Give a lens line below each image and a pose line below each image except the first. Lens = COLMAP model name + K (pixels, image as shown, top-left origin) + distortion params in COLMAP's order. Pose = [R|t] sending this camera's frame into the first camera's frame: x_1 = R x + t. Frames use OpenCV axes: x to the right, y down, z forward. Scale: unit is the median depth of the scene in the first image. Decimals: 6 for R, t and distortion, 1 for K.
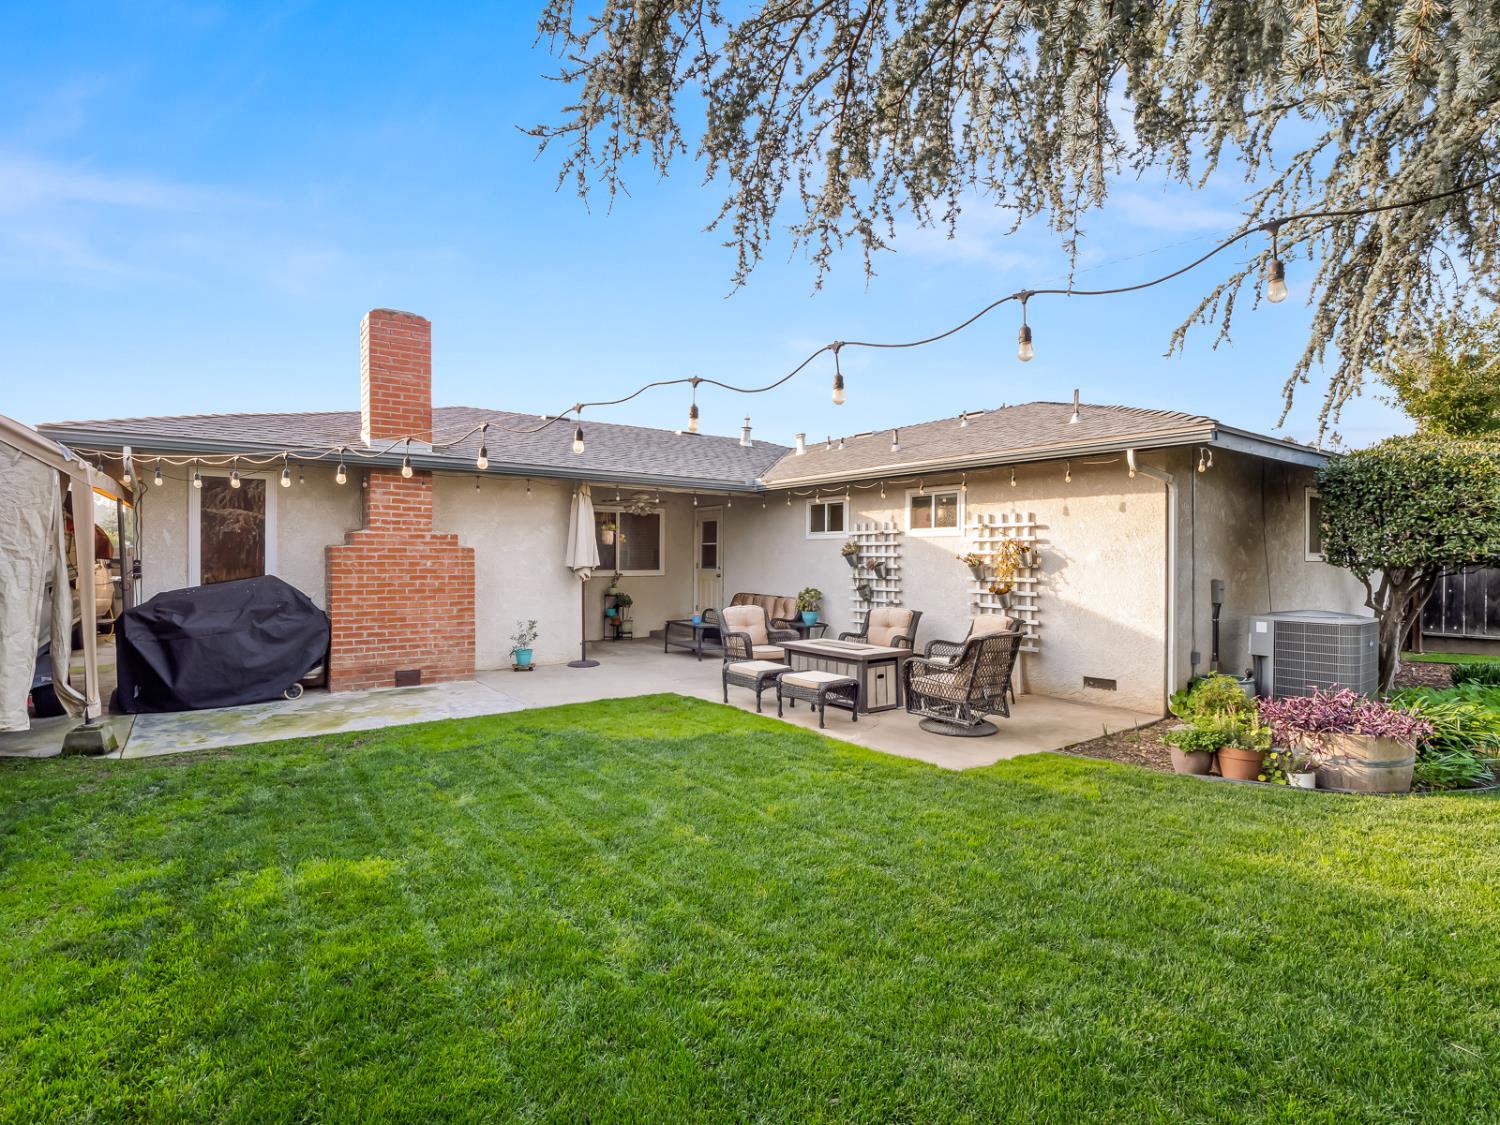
lens RADIAL K [[754.7, 0, 752.6], [0, 754.7, 562.7], [0, 0, 1]] dist [-0.002467, 0.000250]
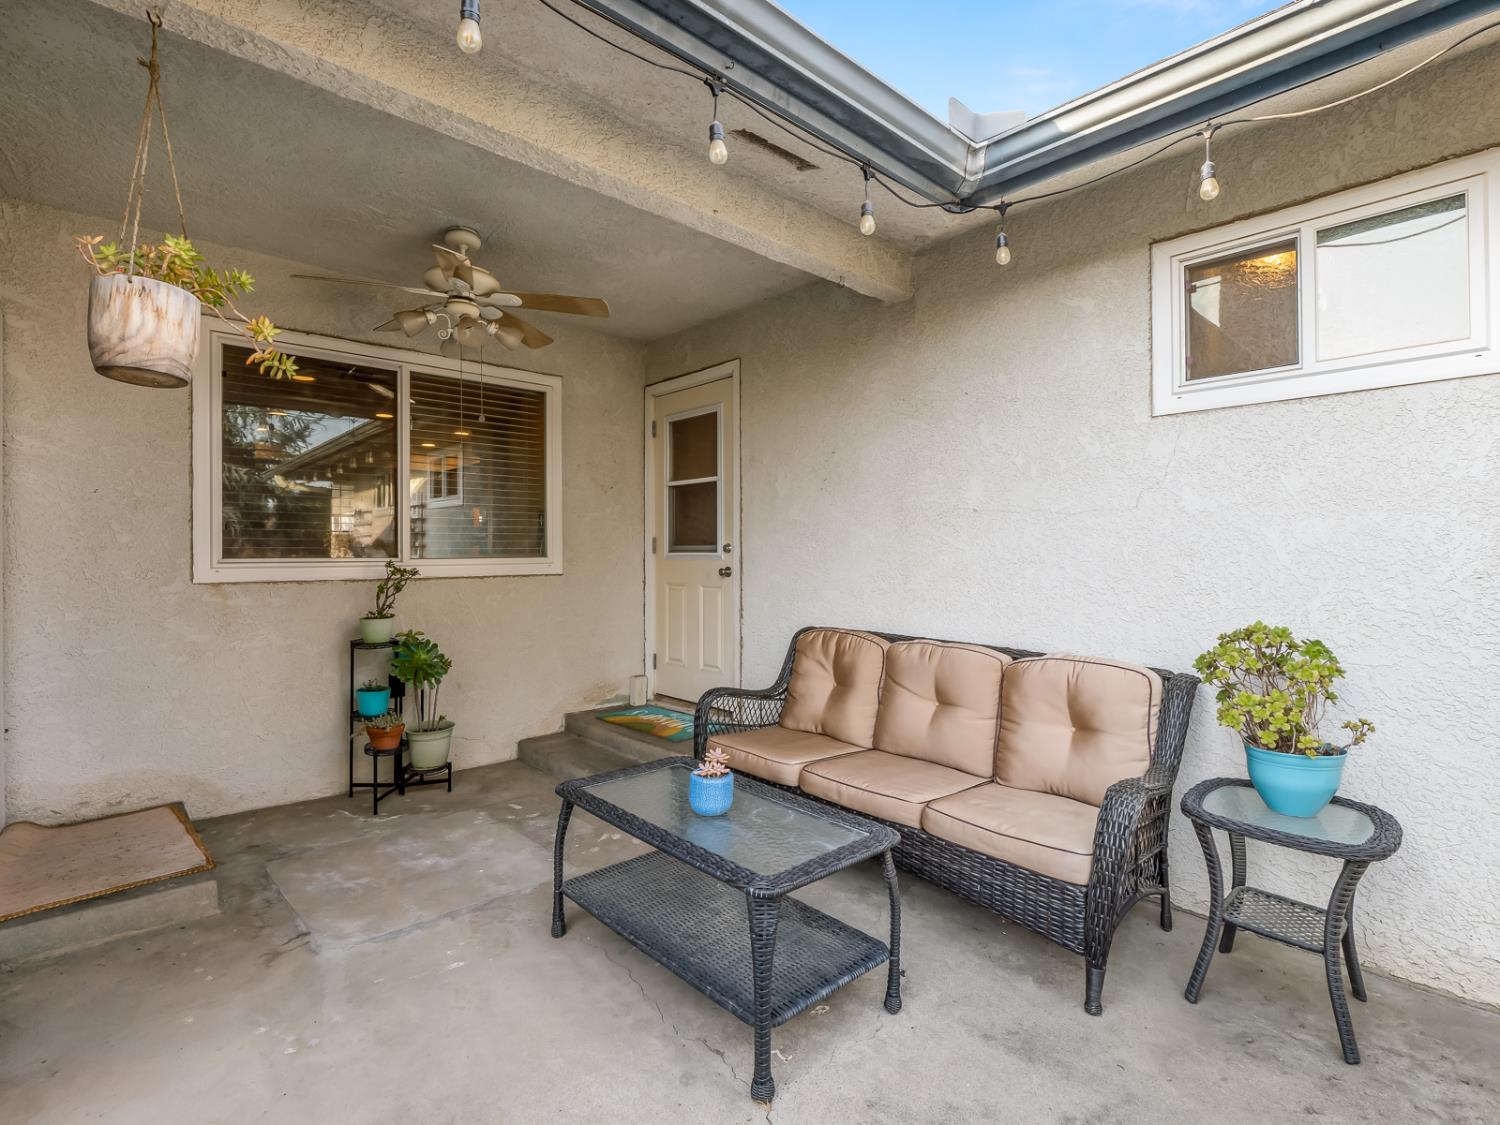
lens RADIAL K [[720.8, 0, 745.2], [0, 720.8, 555.3], [0, 0, 1]] dist [-0.018220, -0.000738]
pose [[0.992924, -0.010915, 0.118250, -0.073220], [0.010990, 0.999940, 0.000016, 0.009726], [-0.118243, 0.001284, 0.992984, 0.674092]]
